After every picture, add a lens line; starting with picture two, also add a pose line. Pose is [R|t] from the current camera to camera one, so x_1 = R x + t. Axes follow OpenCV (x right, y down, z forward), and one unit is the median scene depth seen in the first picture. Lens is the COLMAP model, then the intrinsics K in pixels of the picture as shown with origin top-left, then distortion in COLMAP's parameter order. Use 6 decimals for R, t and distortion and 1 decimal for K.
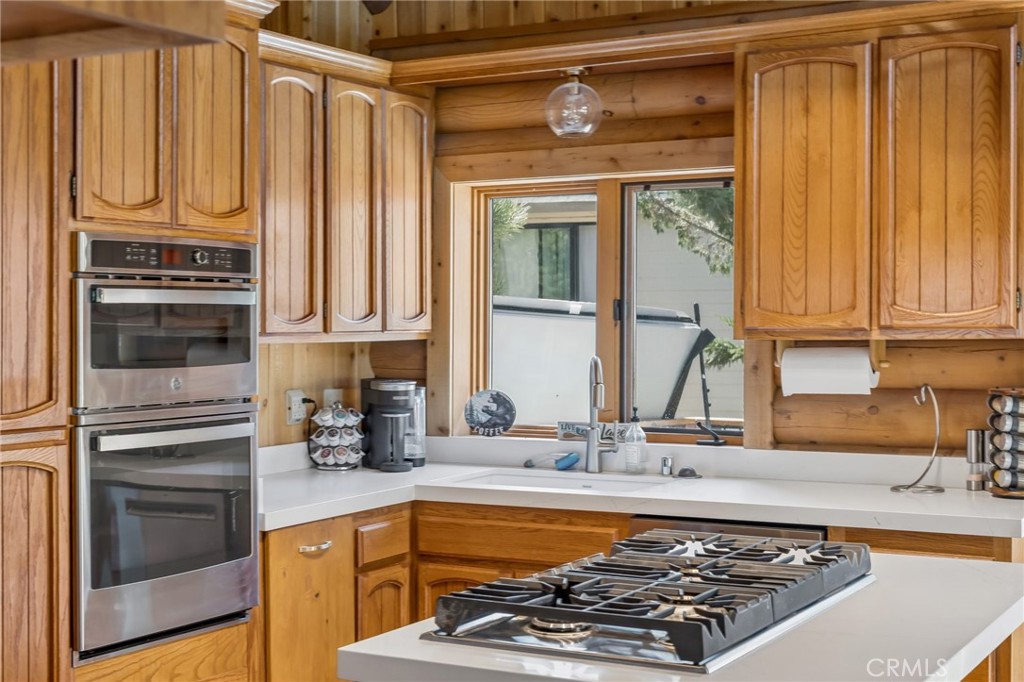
lens RADIAL K [[1509.4, 0, 501.9], [0, 1509.4, 333.4], [0, 0, 1]] dist [0.014112, 0.000000]
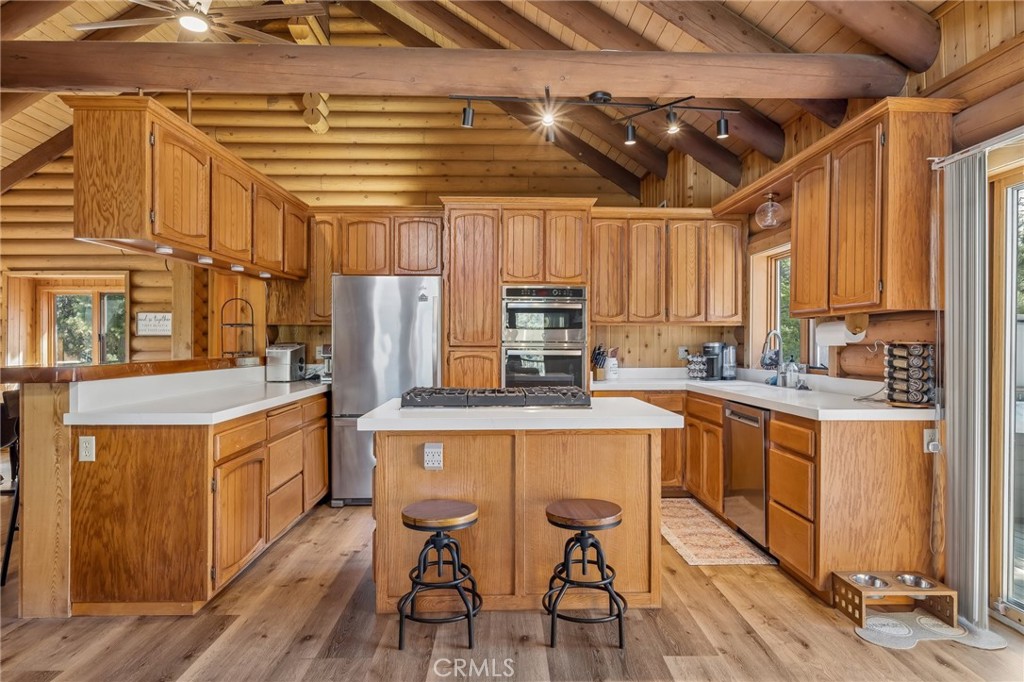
lens RADIAL K [[582.0, 0, 505.0], [0, 582.0, 343.3], [0, 0, 1]] dist [-0.004252, 0.001627]
pose [[0.524248, 0.007700, -0.851531, 0.575471], [-0.014998, 0.999888, -0.000192, 0.040415], [0.851434, 0.012871, 0.524305, 0.265356]]
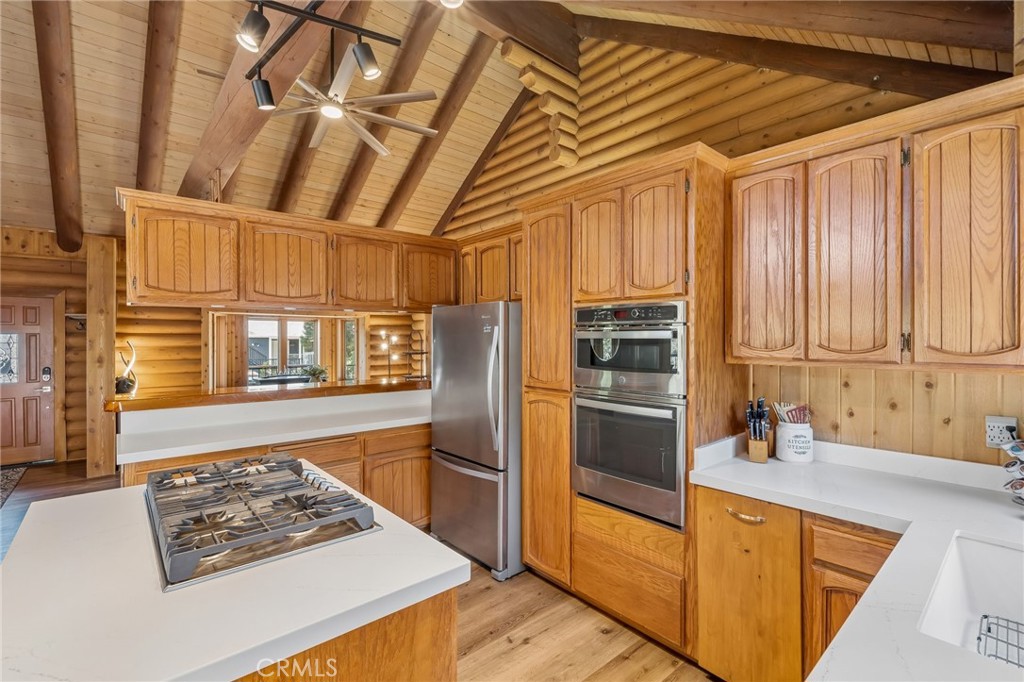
lens RADIAL K [[449.4, 0, 514.1], [0, 449.4, 340.3], [0, 0, 1]] dist [-0.004436, -0.000579]
pose [[-0.308599, 0.002787, -0.951188, 0.297000], [-0.012287, 0.999901, 0.006916, -0.015780], [0.951113, 0.013821, -0.308534, 0.833782]]
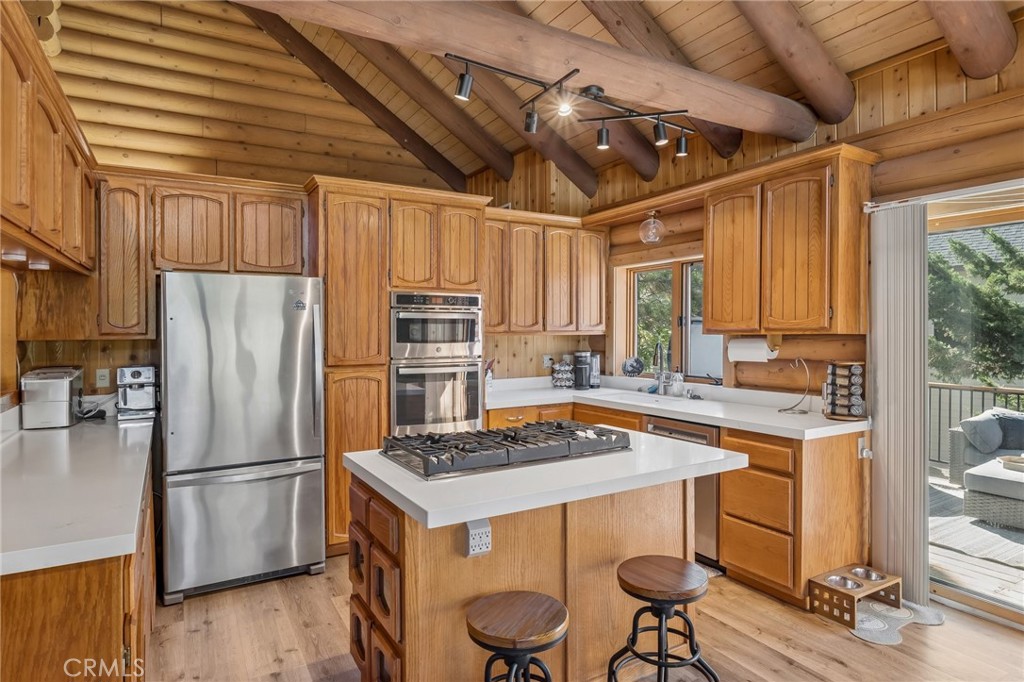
lens RADIAL K [[582.0, 0, 503.8], [0, 582.0, 335.9], [0, 0, 1]] dist [-0.004252, 0.001627]
pose [[0.866538, 0.005522, -0.499080, 0.299977], [-0.005429, 0.999984, 0.001638, 0.006143], [0.499081, 0.001290, 0.866554, 0.155116]]
